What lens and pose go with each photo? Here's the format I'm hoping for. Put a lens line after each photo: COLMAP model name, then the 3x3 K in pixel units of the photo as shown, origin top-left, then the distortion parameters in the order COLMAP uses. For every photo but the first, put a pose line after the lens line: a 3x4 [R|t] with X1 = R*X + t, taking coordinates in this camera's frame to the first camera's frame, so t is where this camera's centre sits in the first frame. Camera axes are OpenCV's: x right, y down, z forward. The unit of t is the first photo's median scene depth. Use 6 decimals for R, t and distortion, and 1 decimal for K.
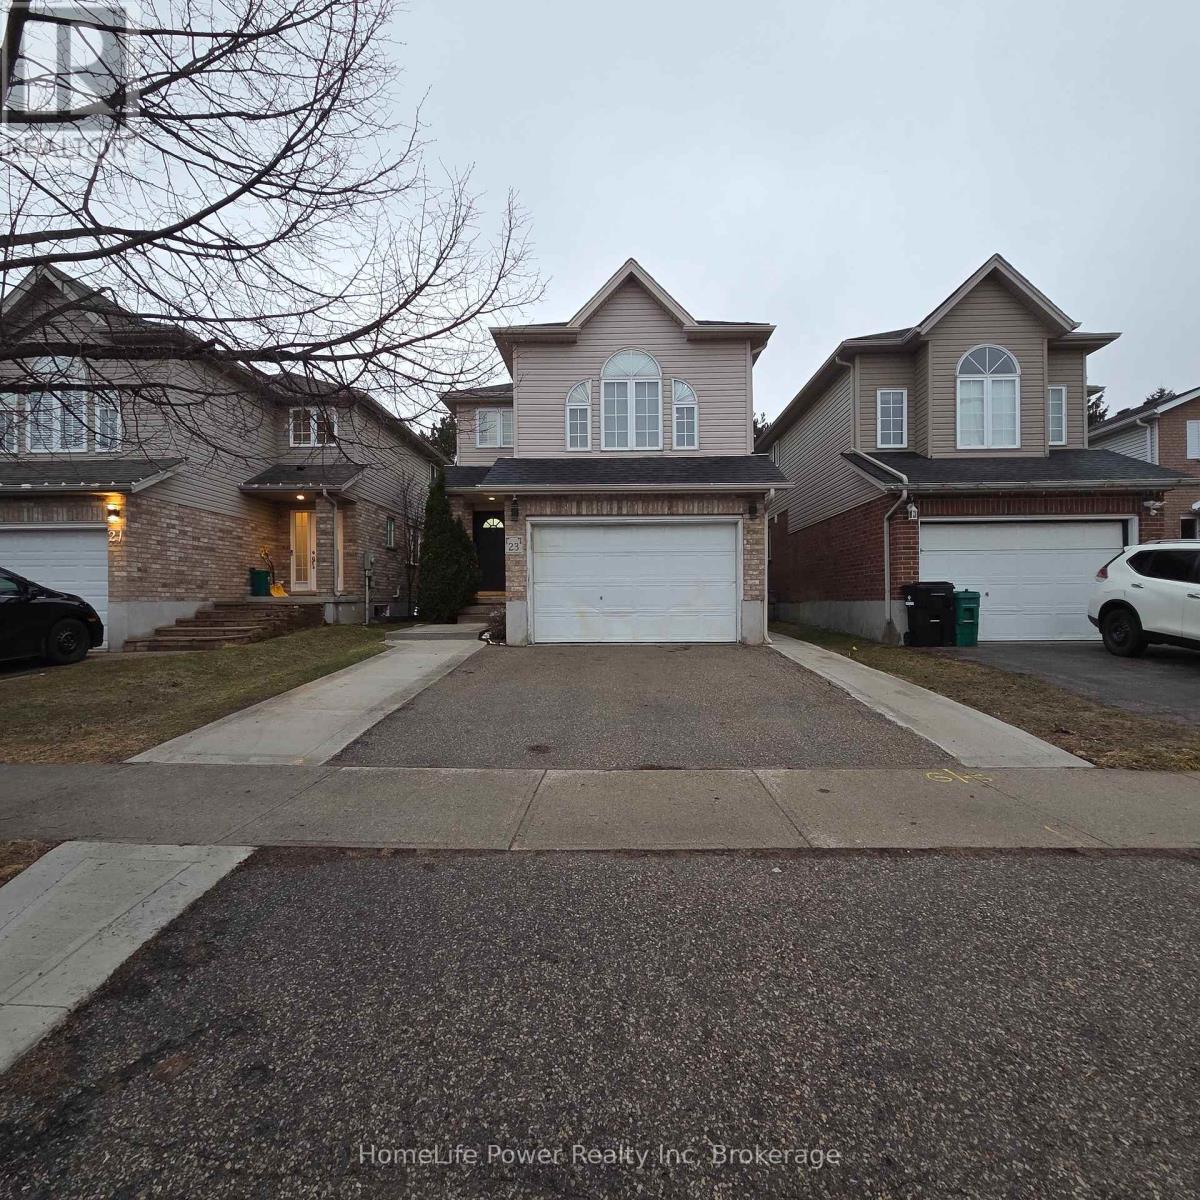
lens RADIAL K [[652.1, 0, 602.8], [0, 652.1, 602.6], [0, 0, 1]] dist [-0.005766, 0.000617]
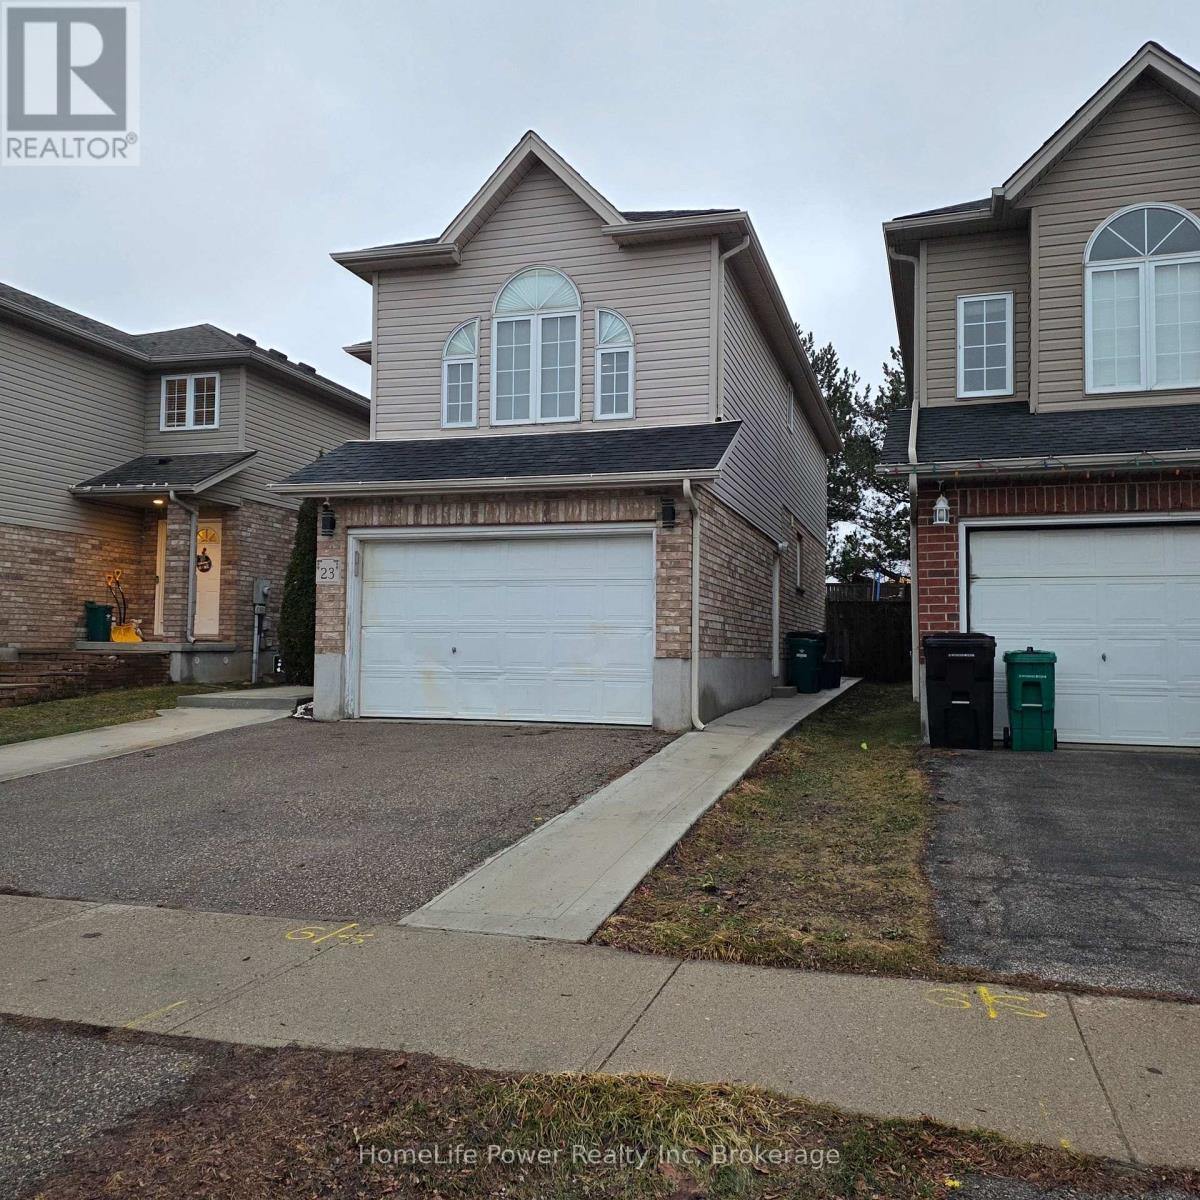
lens RADIAL K [[1078.2, 0, 594.7], [0, 1078.2, 587.2], [0, 0, 1]] dist [0.097496, -0.076638]
pose [[0.960428, 0.000470, -0.278526, 0.404691], [-0.018116, 0.997987, -0.060783, -0.007067], [0.277937, 0.063423, 0.958503, -0.003055]]
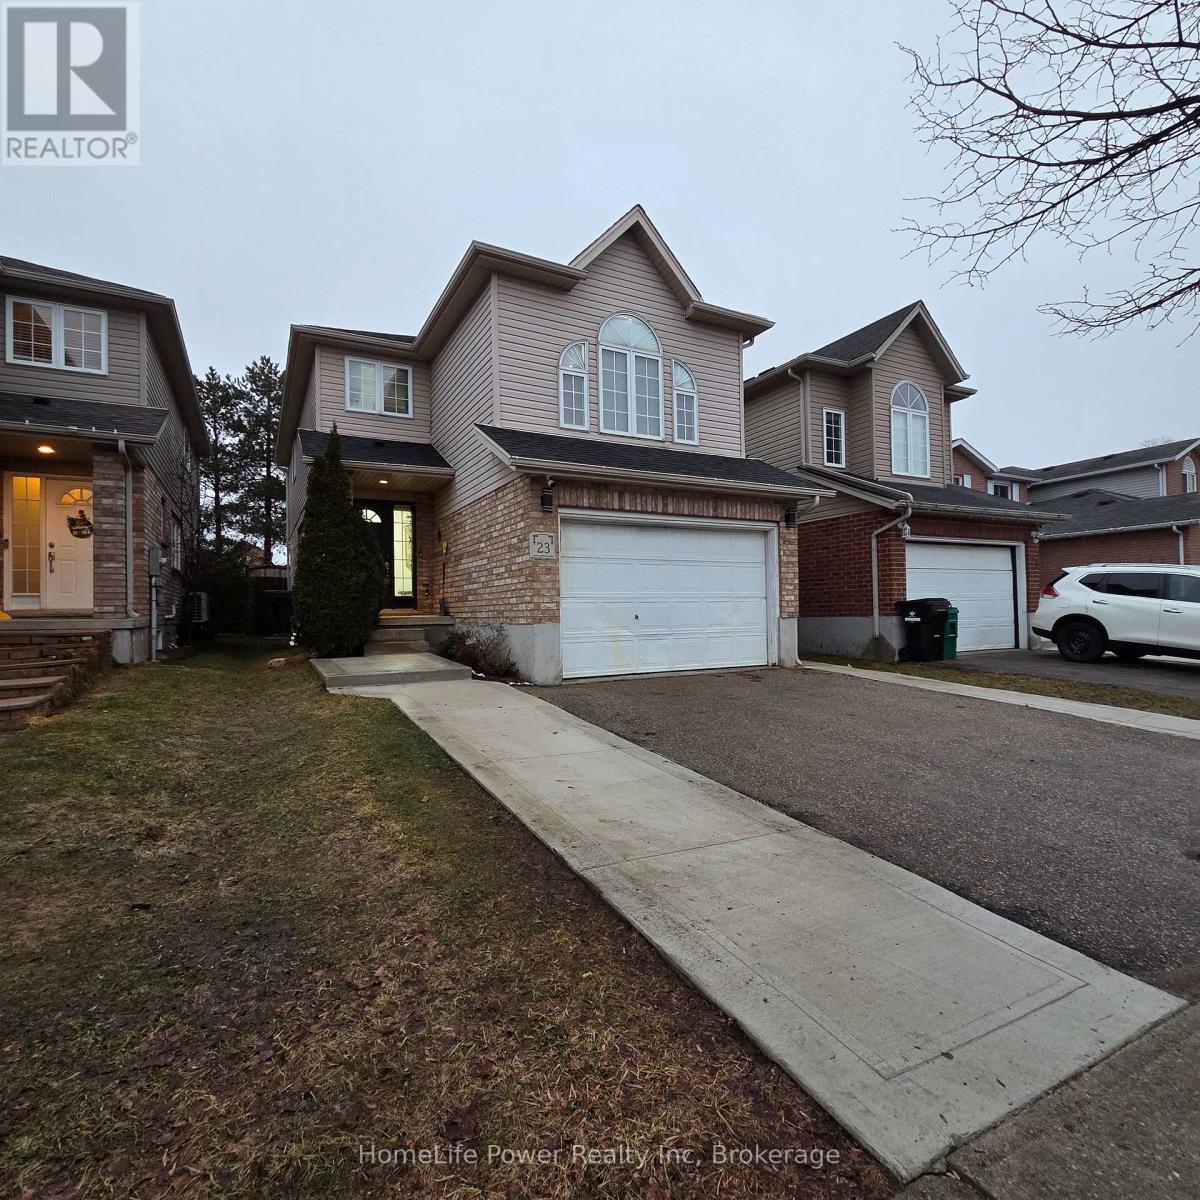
lens RADIAL K [[652.1, 0, 604.2], [0, 652.1, 599.7], [0, 0, 1]] dist [-0.005766, 0.000617]
pose [[0.869841, 0.001706, 0.493329, -0.395105], [0.011541, 0.999650, -0.023805, -0.009443], [-0.493197, 0.026400, 0.869517, 0.311360]]
